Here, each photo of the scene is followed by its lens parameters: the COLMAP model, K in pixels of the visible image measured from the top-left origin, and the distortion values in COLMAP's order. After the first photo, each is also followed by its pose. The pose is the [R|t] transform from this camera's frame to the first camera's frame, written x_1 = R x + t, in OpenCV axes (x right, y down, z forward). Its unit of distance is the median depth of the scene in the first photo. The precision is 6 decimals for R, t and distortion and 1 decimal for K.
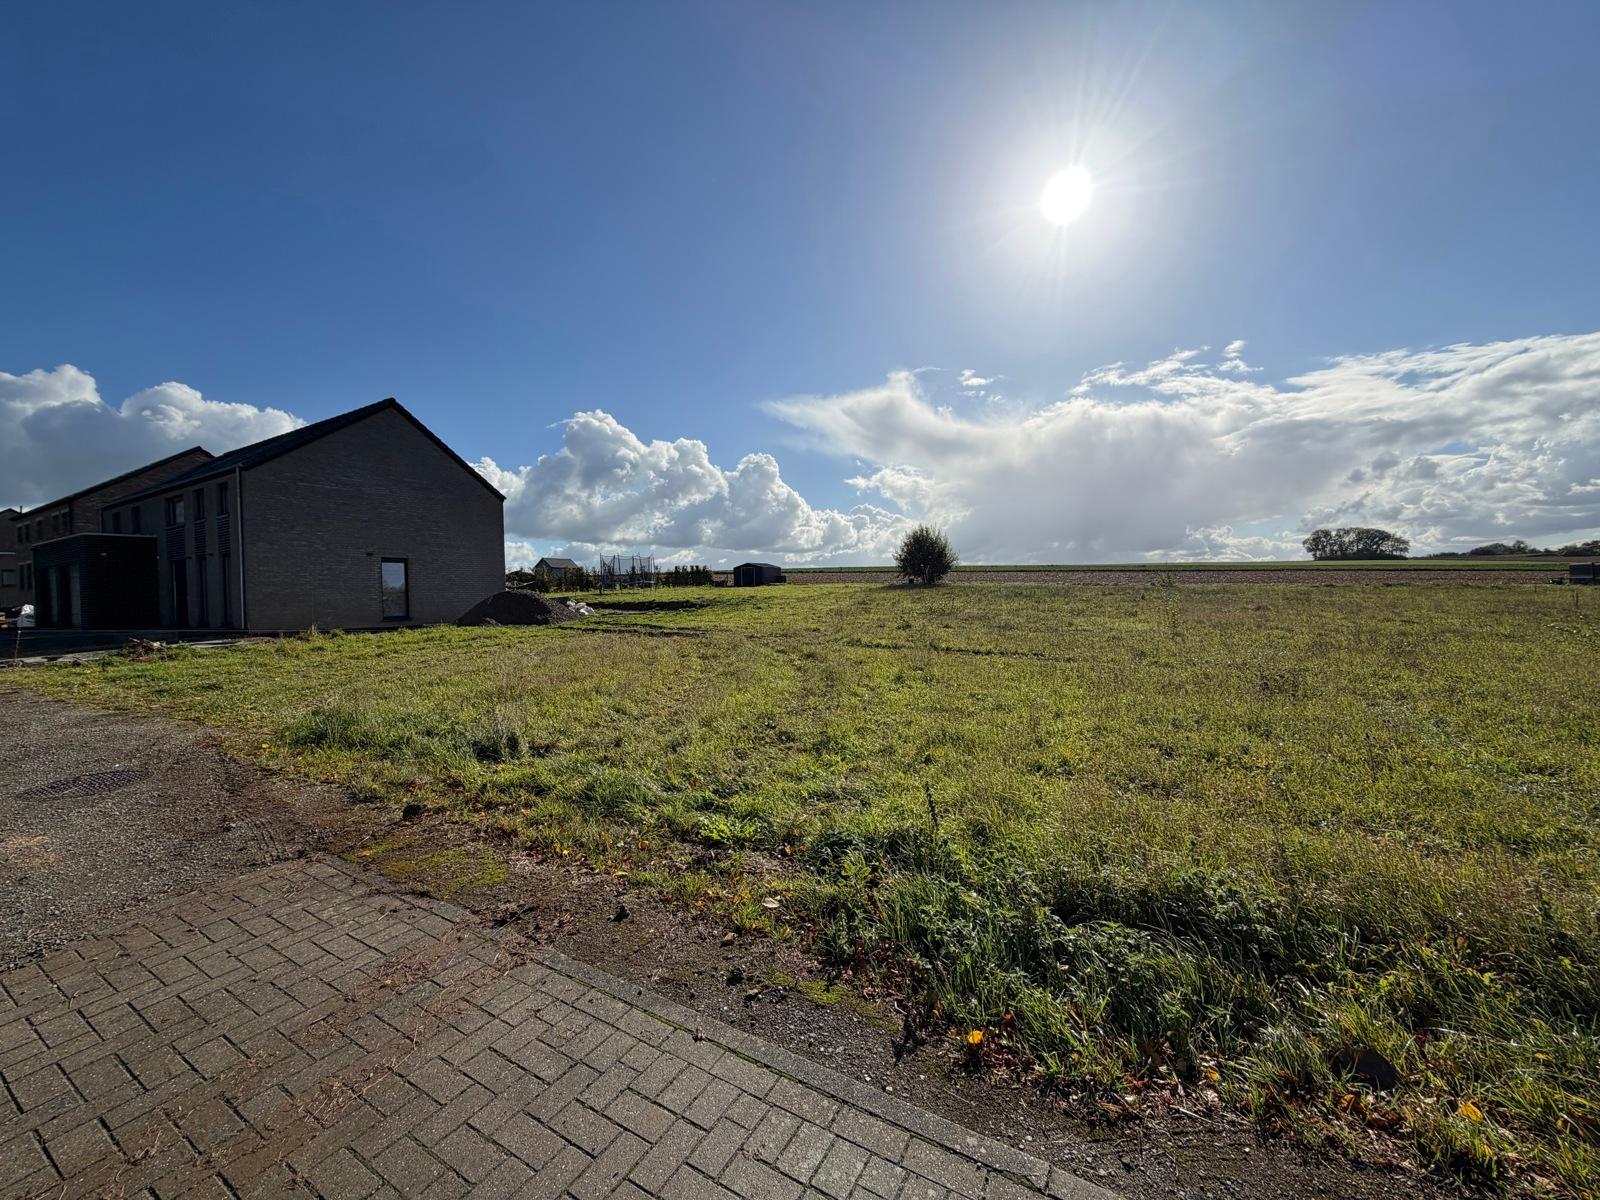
lens RADIAL K [[635.8, 0, 795.9], [0, 635.8, 596.6], [0, 0, 1]] dist [0.002633, -0.001110]
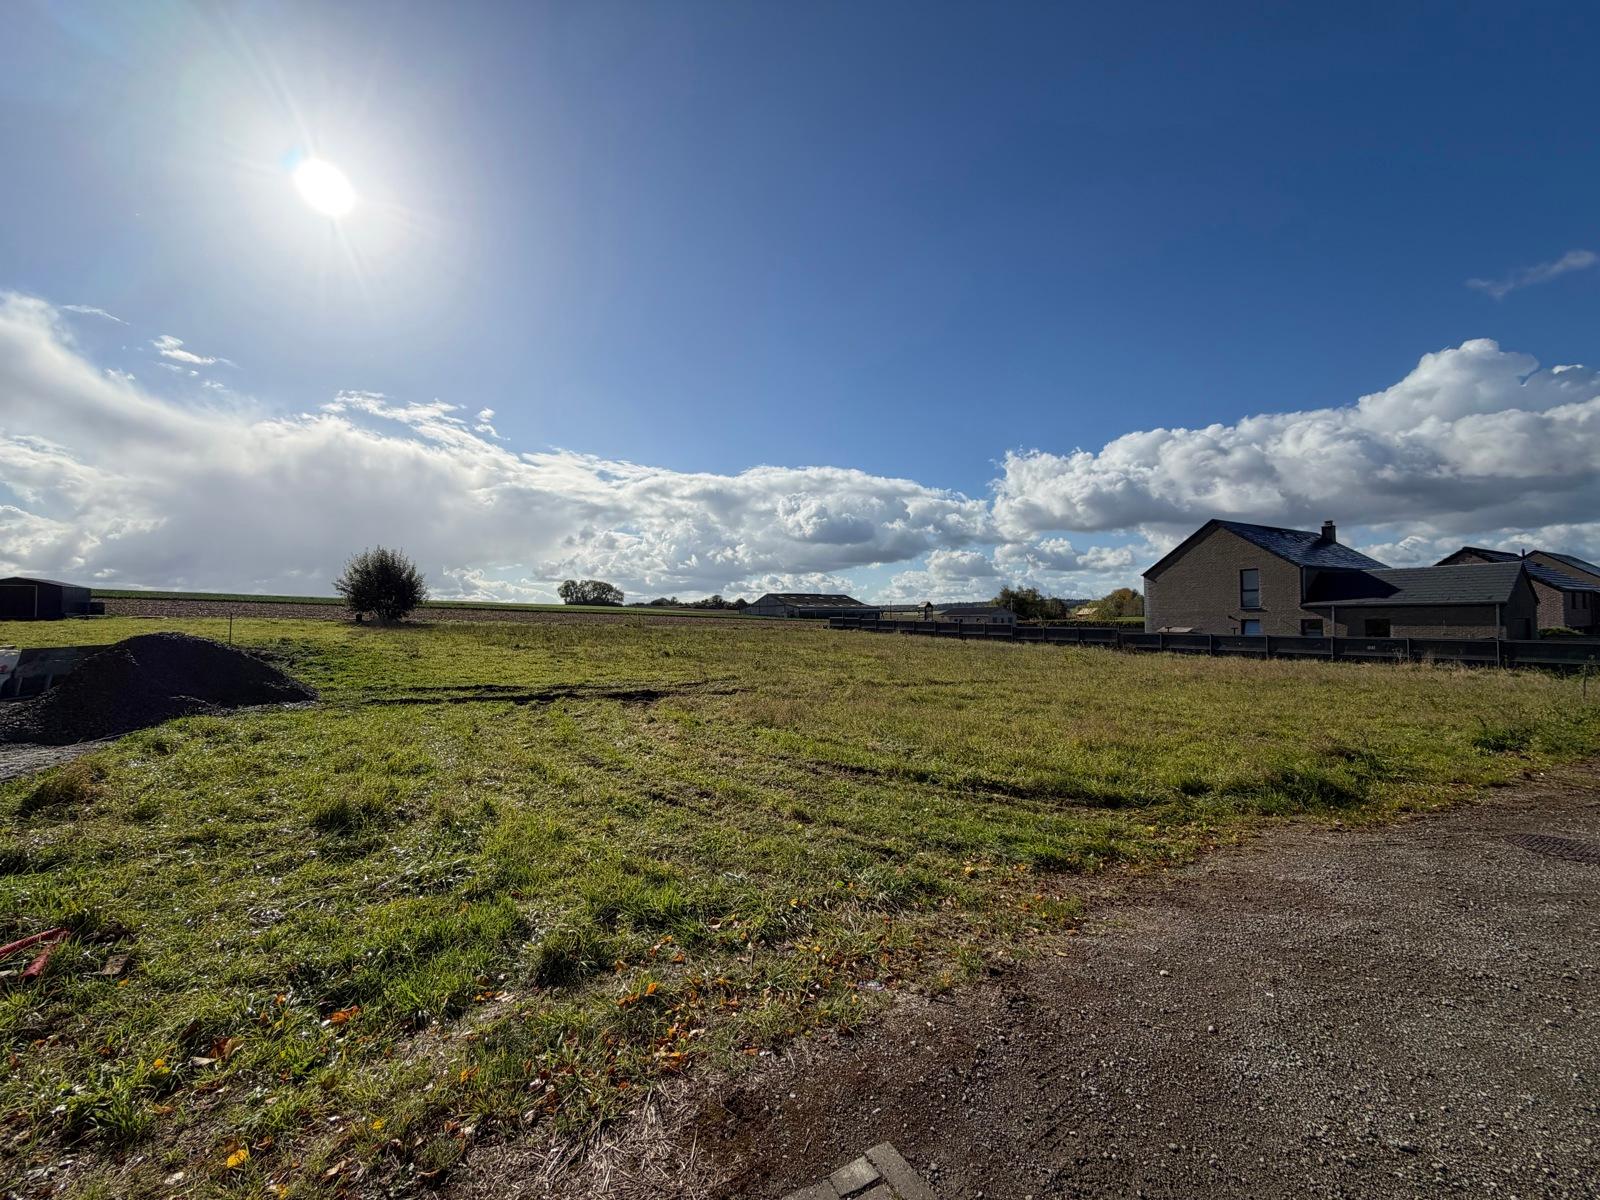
lens RADIAL K [[614.5, 0, 792.8], [0, 614.5, 606.2], [0, 0, 1]] dist [-0.009643, 0.000898]
pose [[0.481049, 0.036436, 0.875936, -0.564755], [0.001542, 0.999099, -0.042407, -0.015313], [-0.876692, 0.021751, 0.480560, 0.423027]]
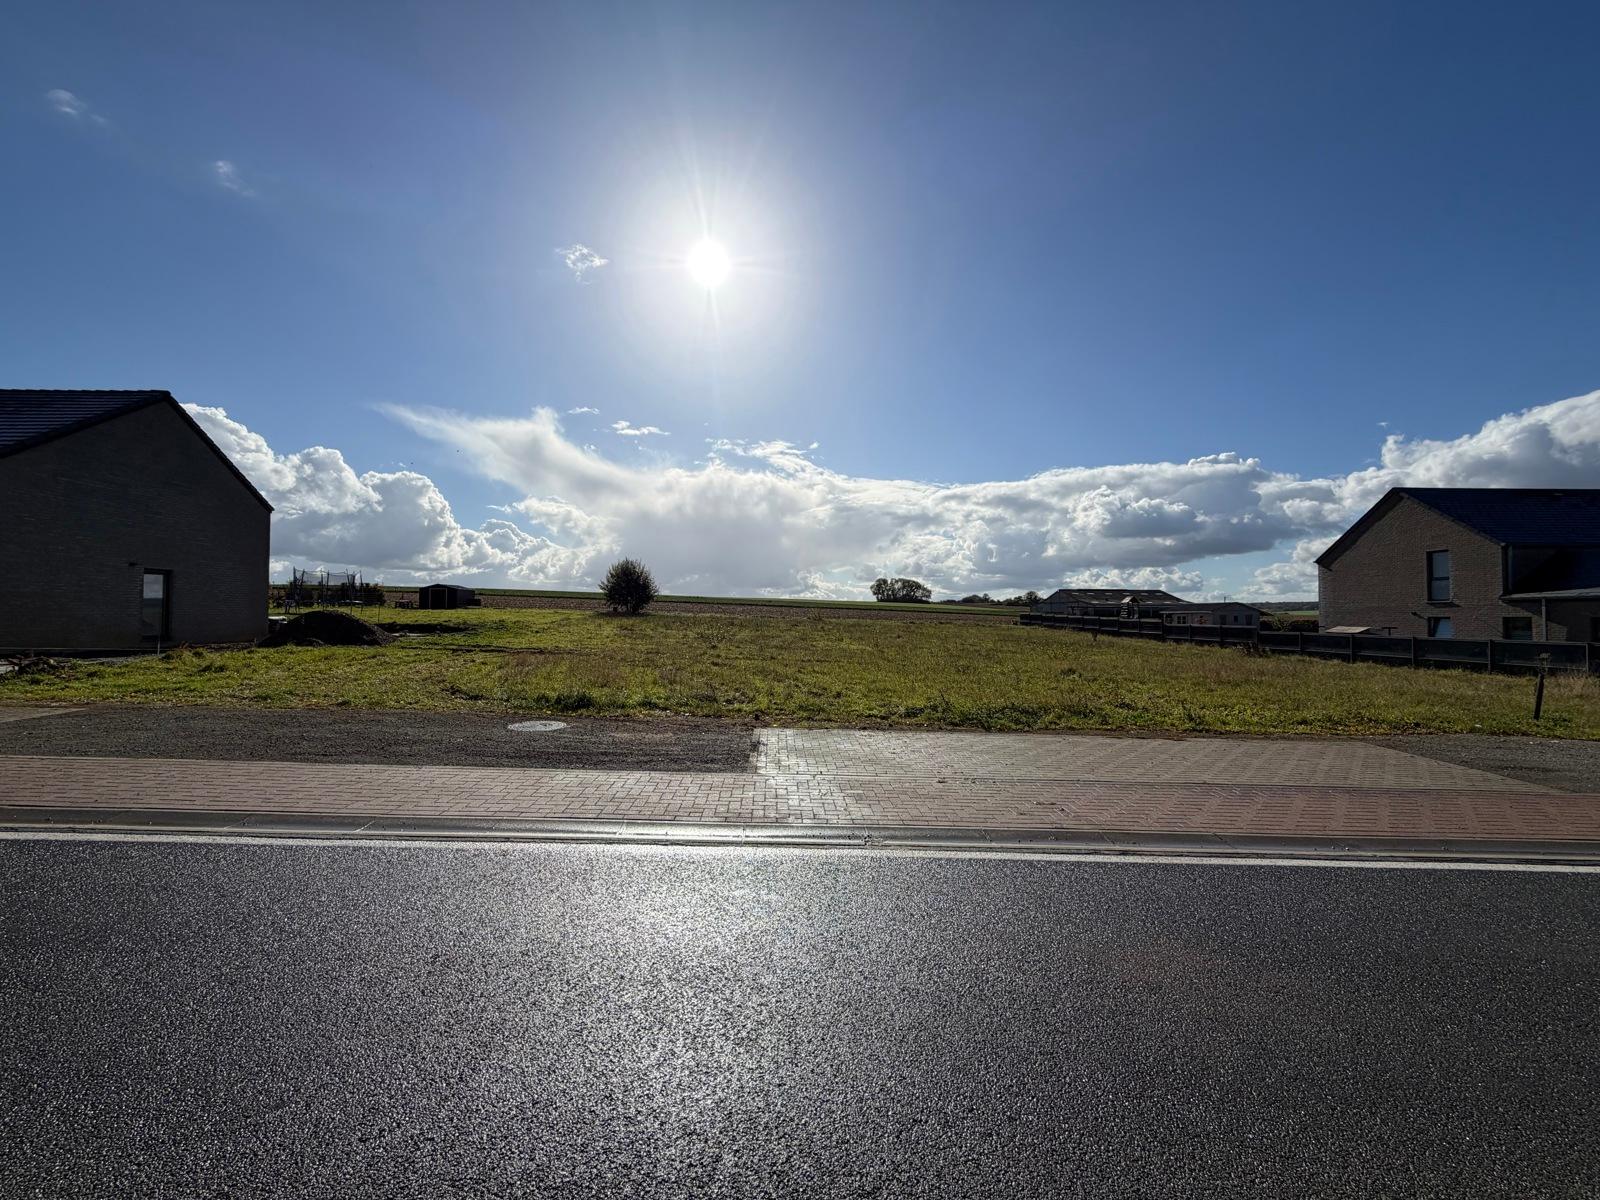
lens RADIAL K [[635.8, 0, 793.3], [0, 635.8, 601.8], [0, 0, 1]] dist [0.002633, -0.001110]
pose [[0.847727, 0.040055, 0.528918, -0.345990], [-0.021995, 0.998942, -0.040396, 0.000980], [-0.529976, 0.022611, 0.847711, -0.213643]]
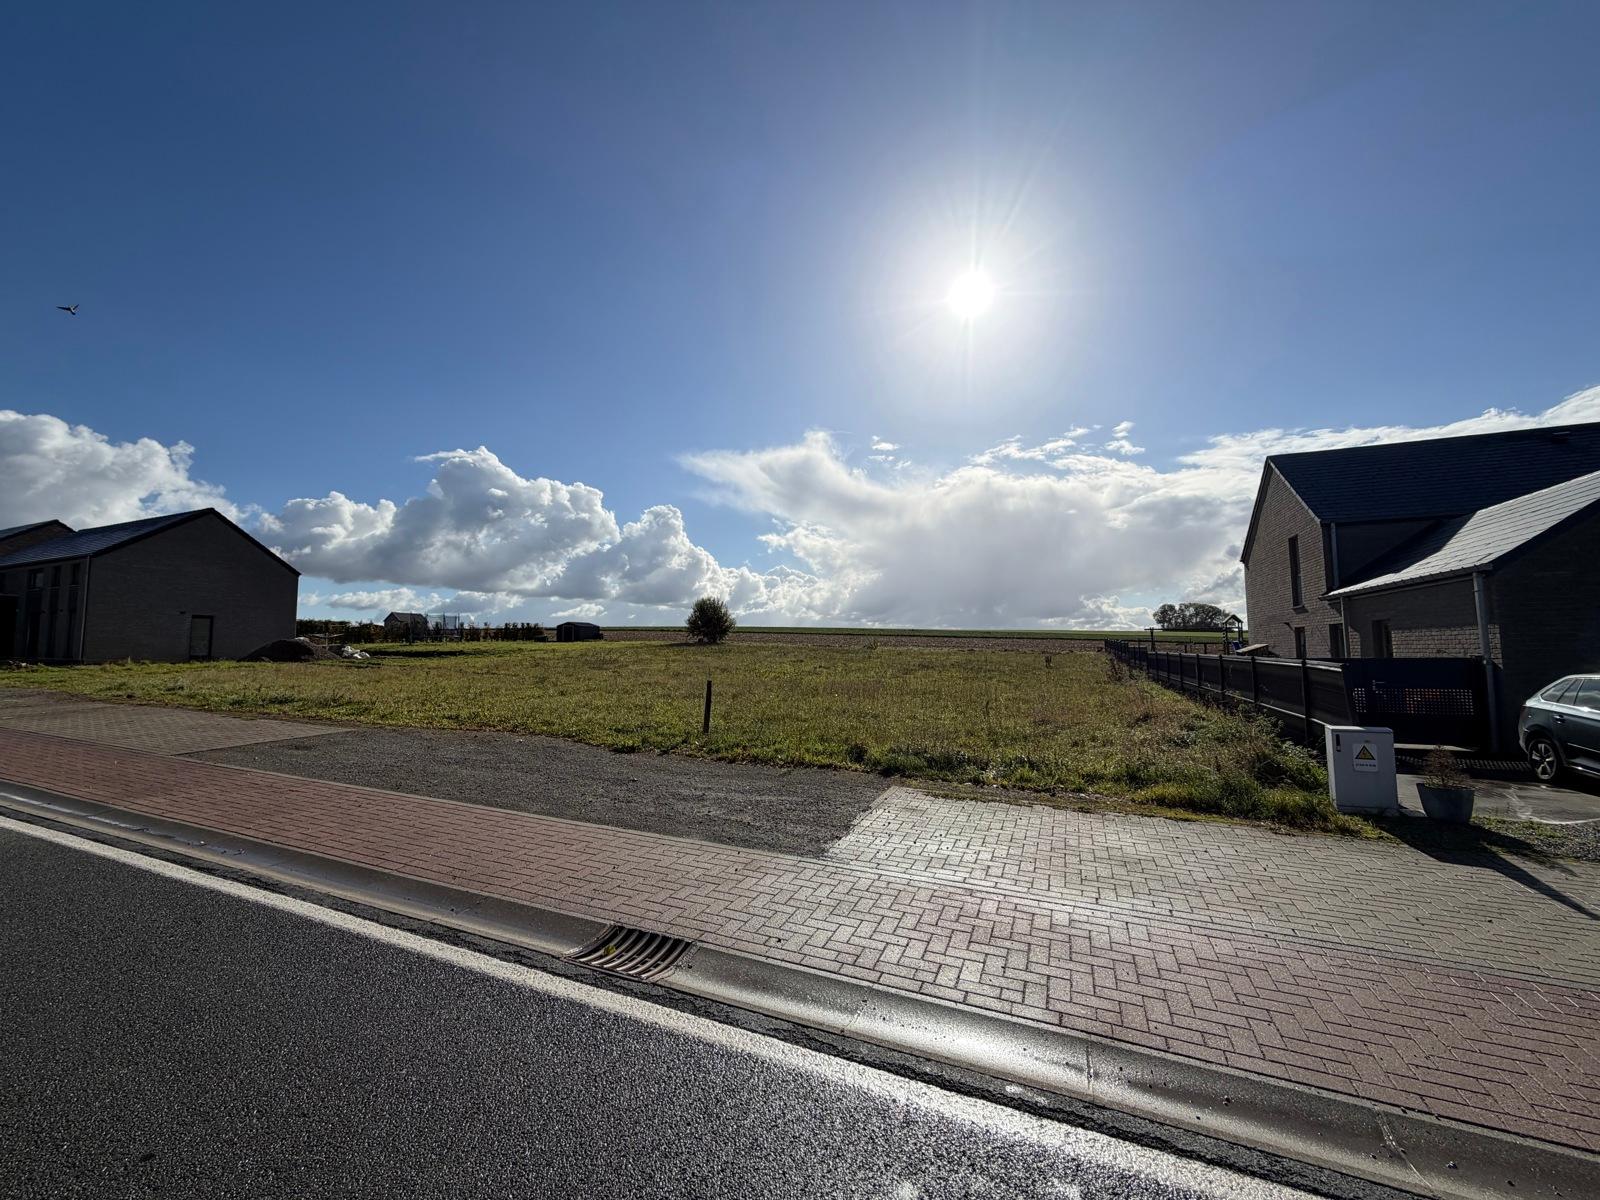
lens RADIAL K [[635.8, 0, 797.9], [0, 635.8, 597.4], [0, 0, 1]] dist [0.002633, -0.001110]
pose [[0.991480, 0.030607, 0.126614, 0.533928], [-0.018919, 0.995532, -0.092508, 0.008117], [-0.128880, 0.089325, 0.987629, -0.619137]]
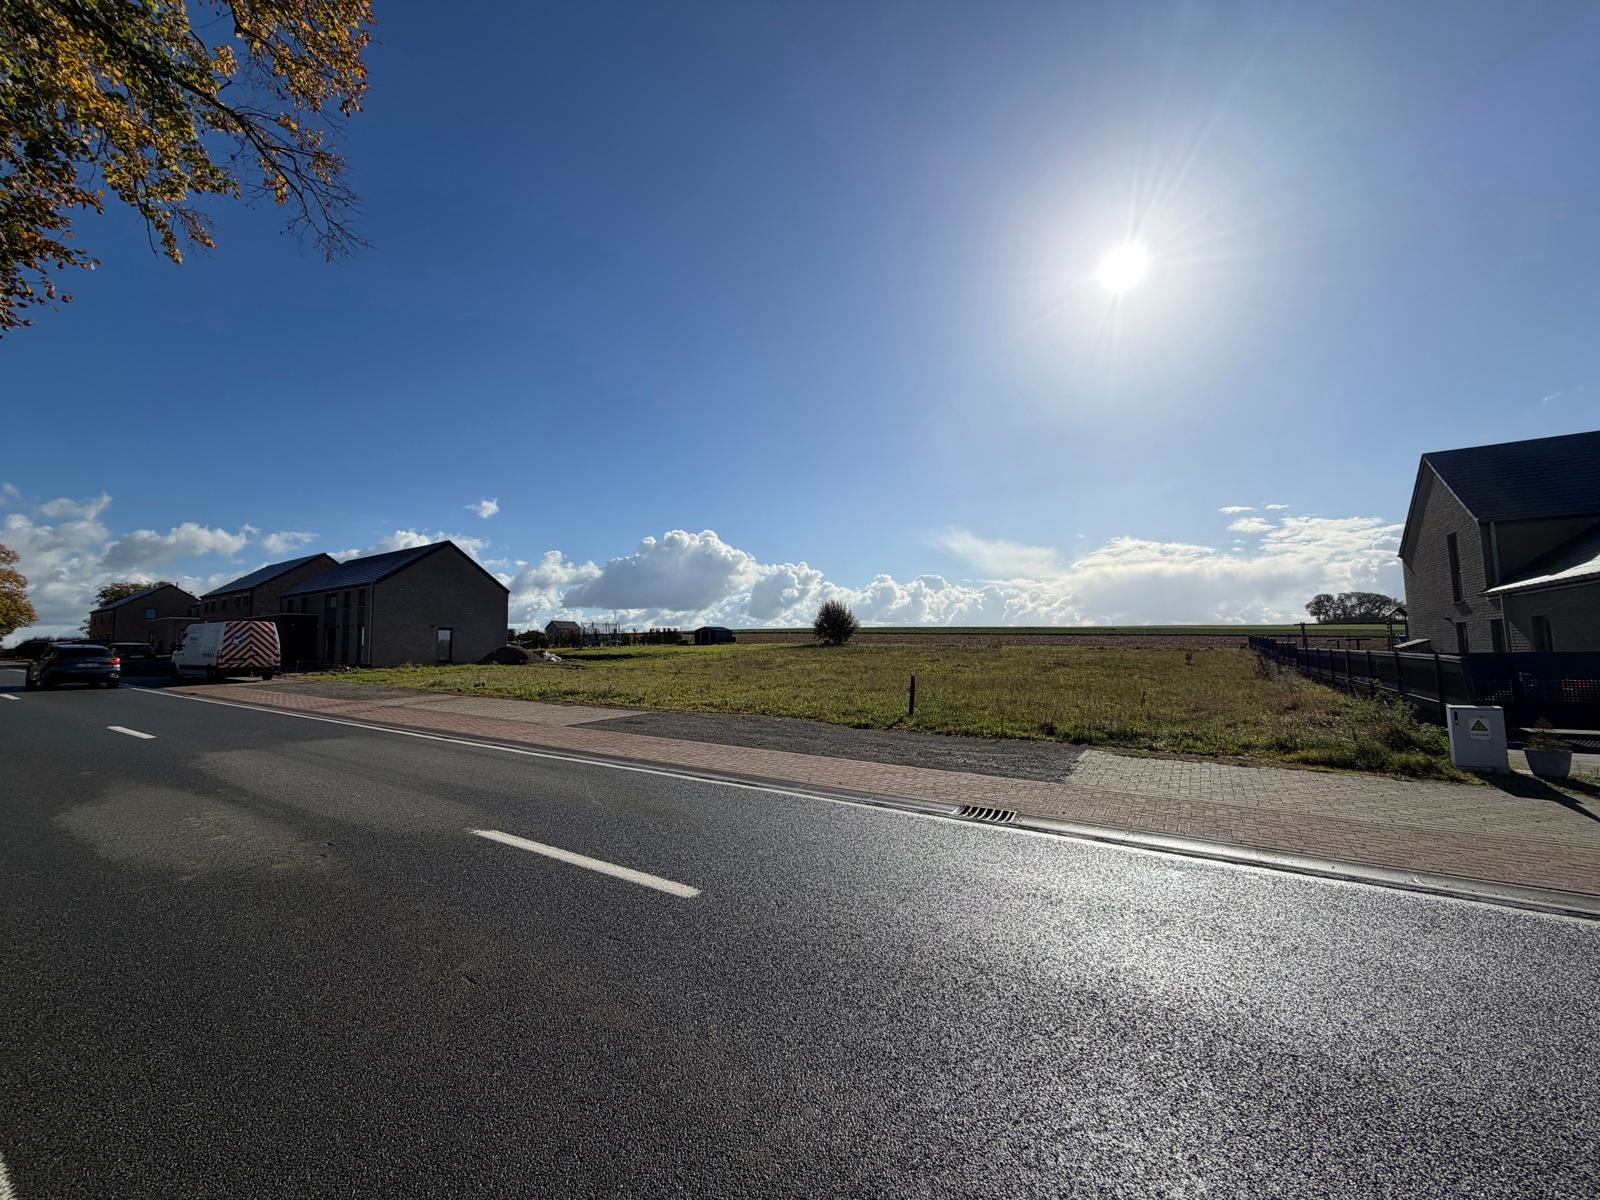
lens RADIAL K [[635.8, 0, 797.2], [0, 635.8, 597.6], [0, 0, 1]] dist [0.002633, -0.001110]
pose [[0.999269, 0.005689, -0.037802, 0.433714], [-0.009085, 0.995874, -0.090293, 0.009327], [0.037132, 0.090570, 0.995198, -0.764835]]
